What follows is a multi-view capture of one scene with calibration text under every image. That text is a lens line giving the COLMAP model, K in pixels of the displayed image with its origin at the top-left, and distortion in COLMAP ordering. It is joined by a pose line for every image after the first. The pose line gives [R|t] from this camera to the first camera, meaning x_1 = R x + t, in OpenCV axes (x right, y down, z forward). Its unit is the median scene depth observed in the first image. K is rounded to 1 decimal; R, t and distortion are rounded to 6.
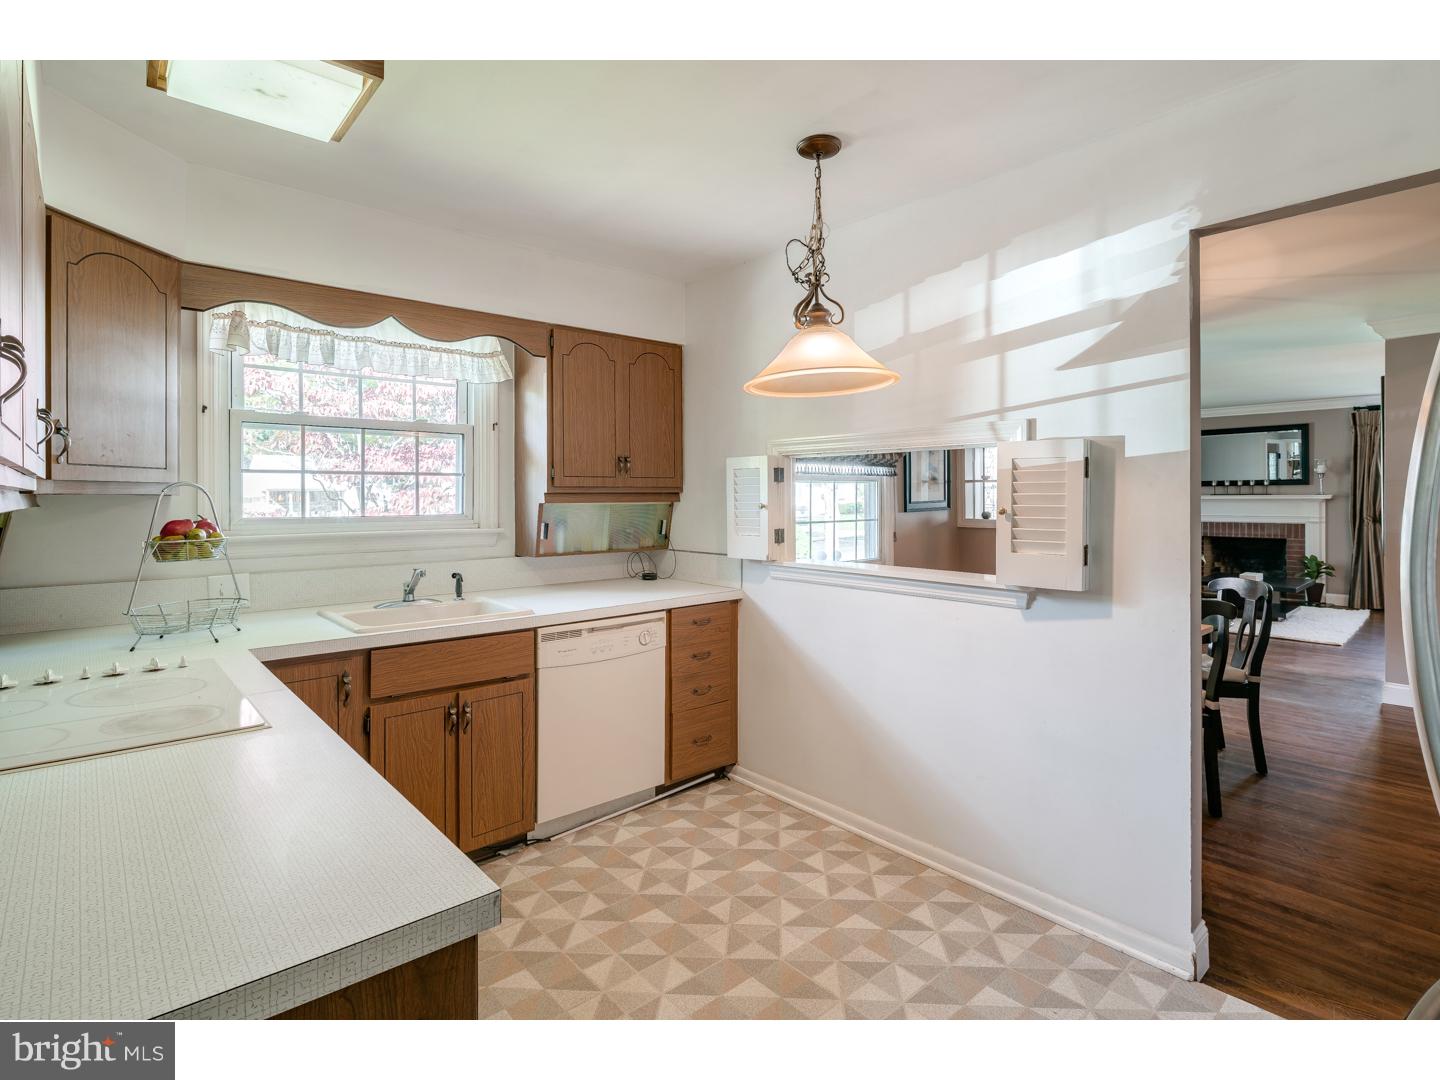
lens RADIAL K [[696.5, 0, 716.4], [0, 696.5, 500.1], [0, 0, 1]] dist [0.003627, -0.008095]
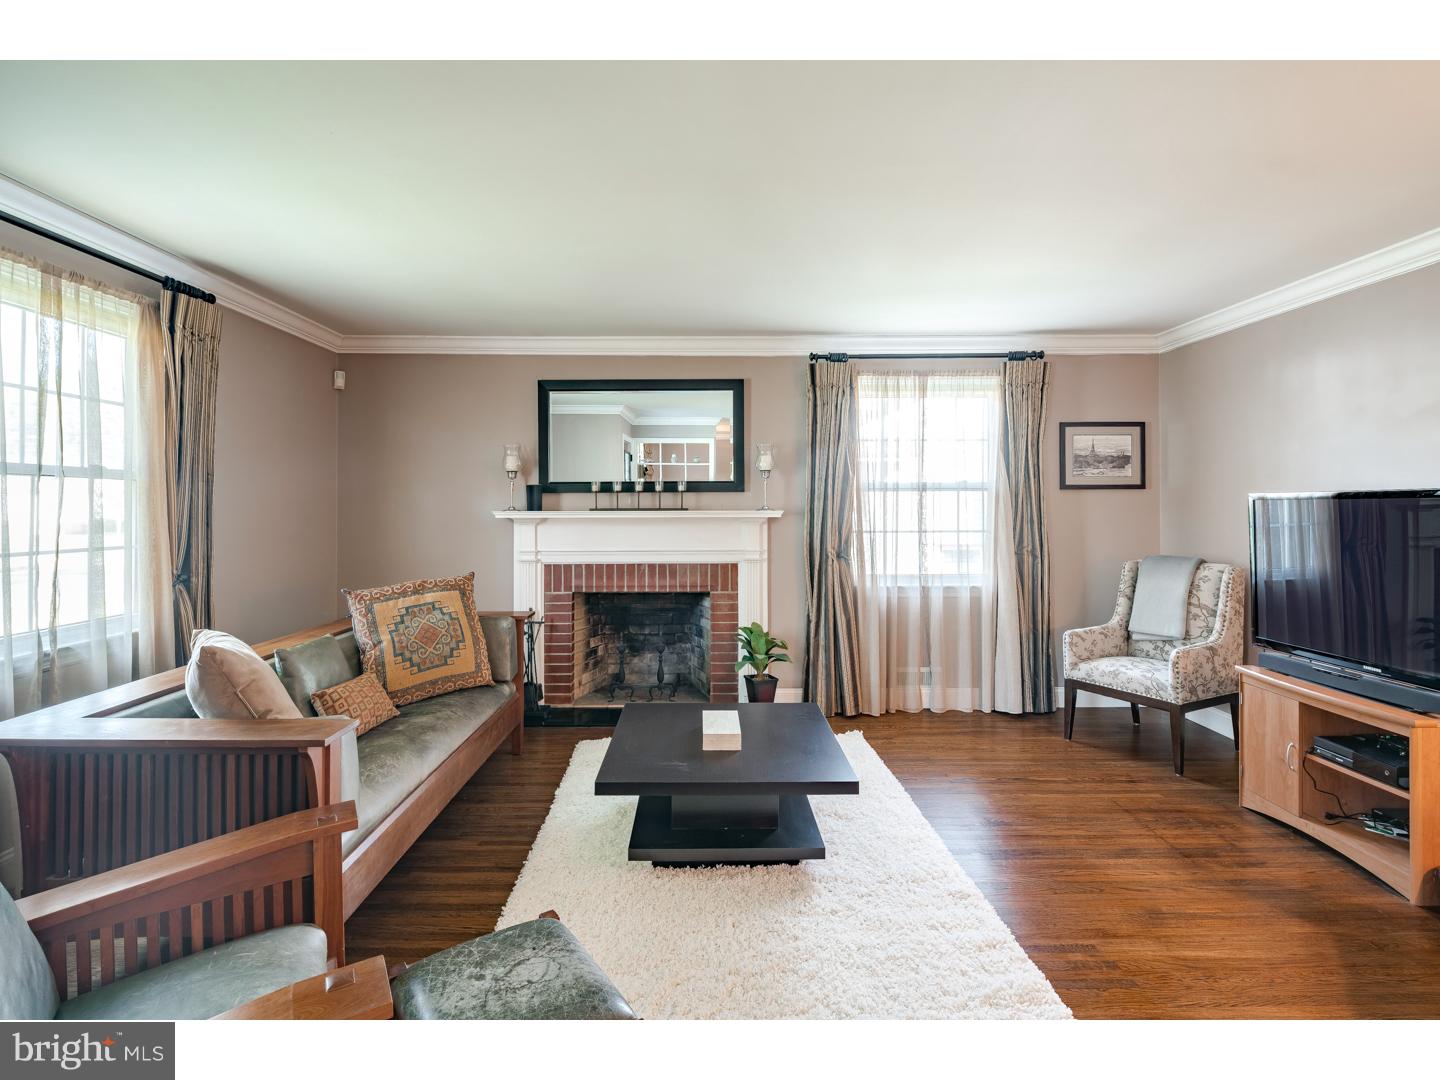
lens RADIAL K [[696.5, 0, 716.4], [0, 696.5, 500.1], [0, 0, 1]] dist [0.003627, -0.008095]
pose [[0.637734, 0.009801, 0.770194, 1.414758], [0.004489, 0.999855, -0.016440, -0.021925], [-0.770243, 0.013942, 0.637598, 2.259656]]
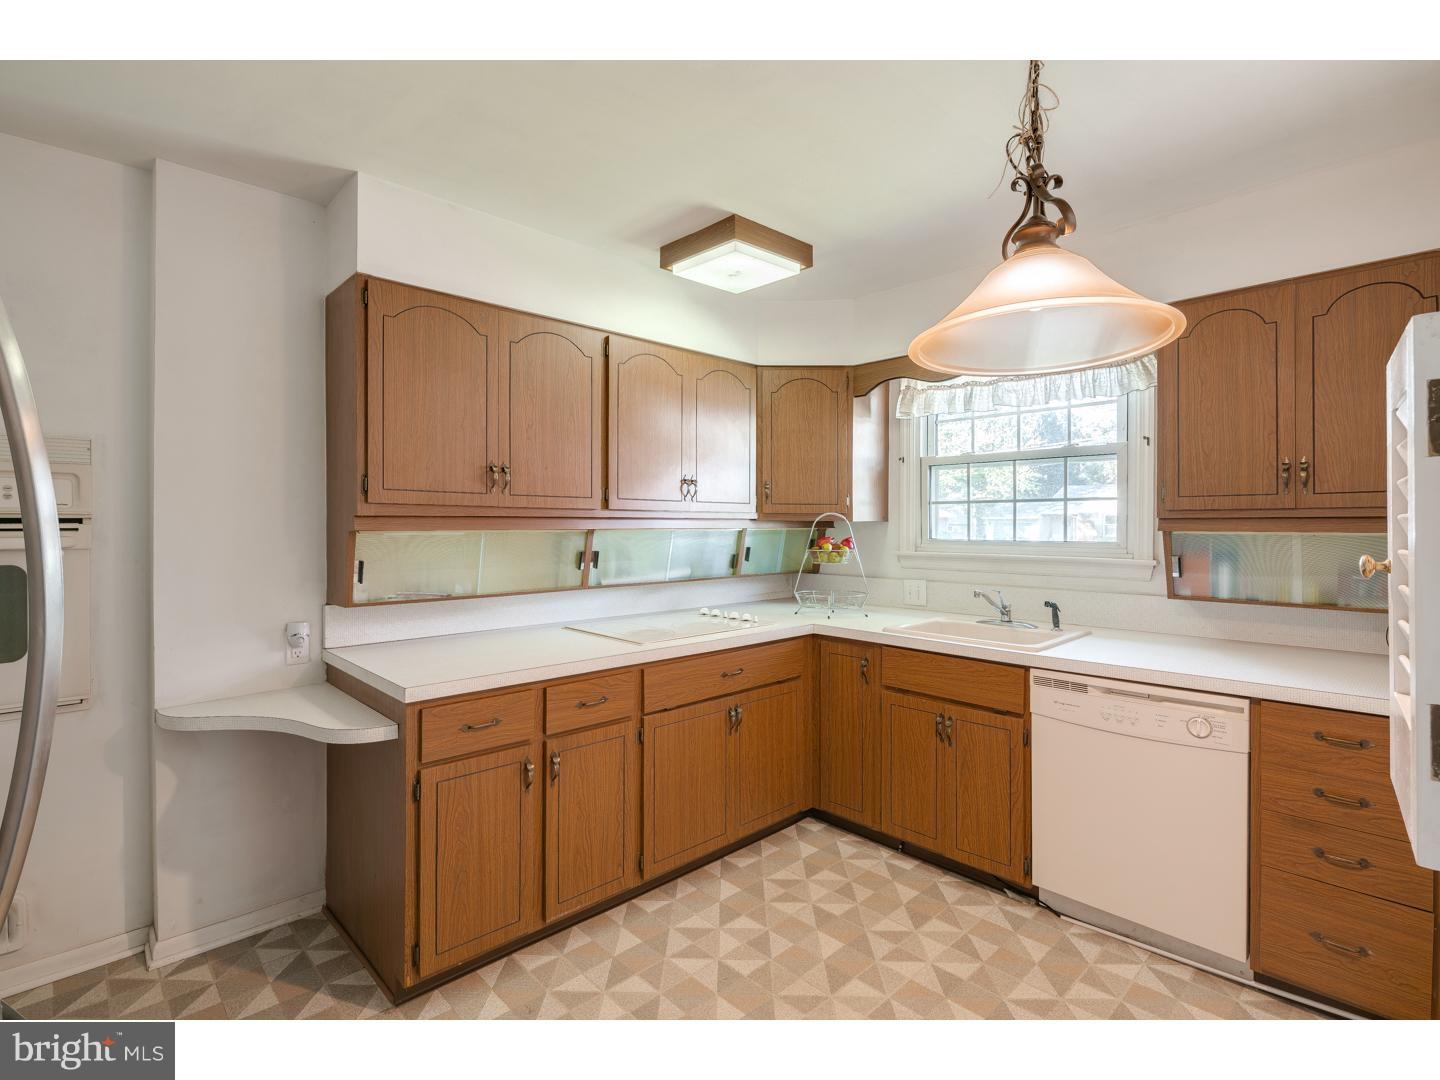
lens RADIAL K [[688.9, 0, 754.6], [0, 688.9, 528.2], [0, 0, 1]] dist [-0.012230, -0.000445]
pose [[0.086359, 0.007854, -0.996233, 0.585331], [-0.007956, 0.999942, 0.007194, -0.000978], [0.996232, 0.007305, 0.086417, 0.550006]]
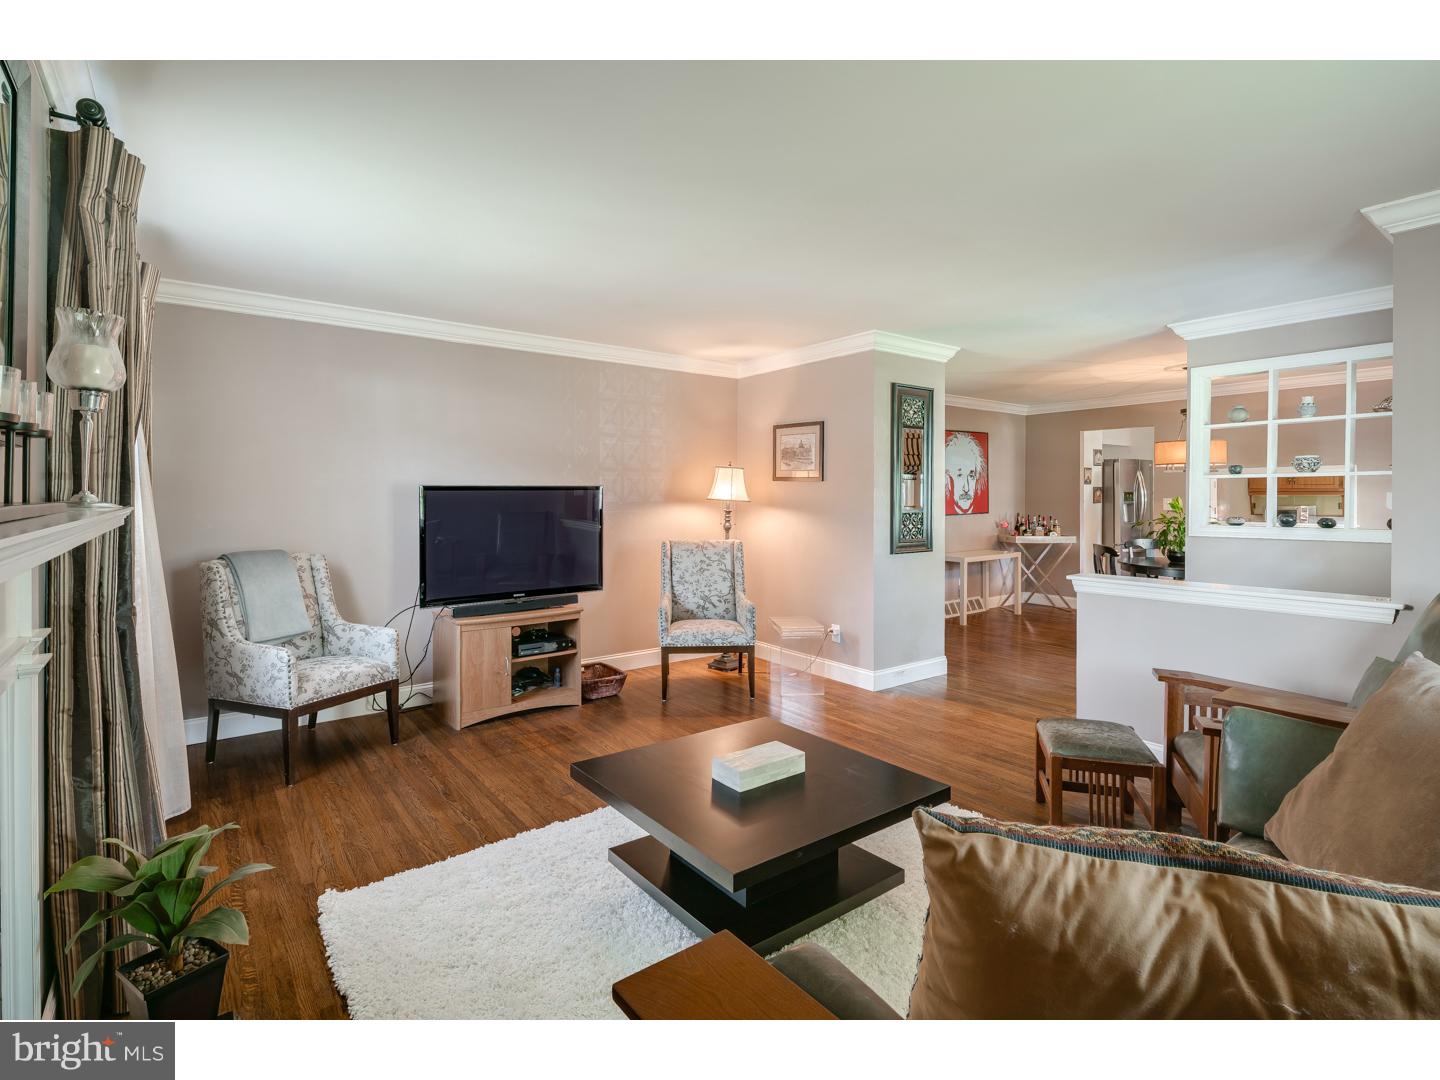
lens RADIAL K [[704.3, 0, 698.2], [0, 704.3, 503.8], [0, 0, 1]] dist [0.014094, -0.000452]
pose [[-0.998252, 0.006252, 0.058772, 2.326853], [0.007259, 0.999830, 0.016936, -0.030933], [-0.058656, 0.017333, -0.998128, 3.901525]]
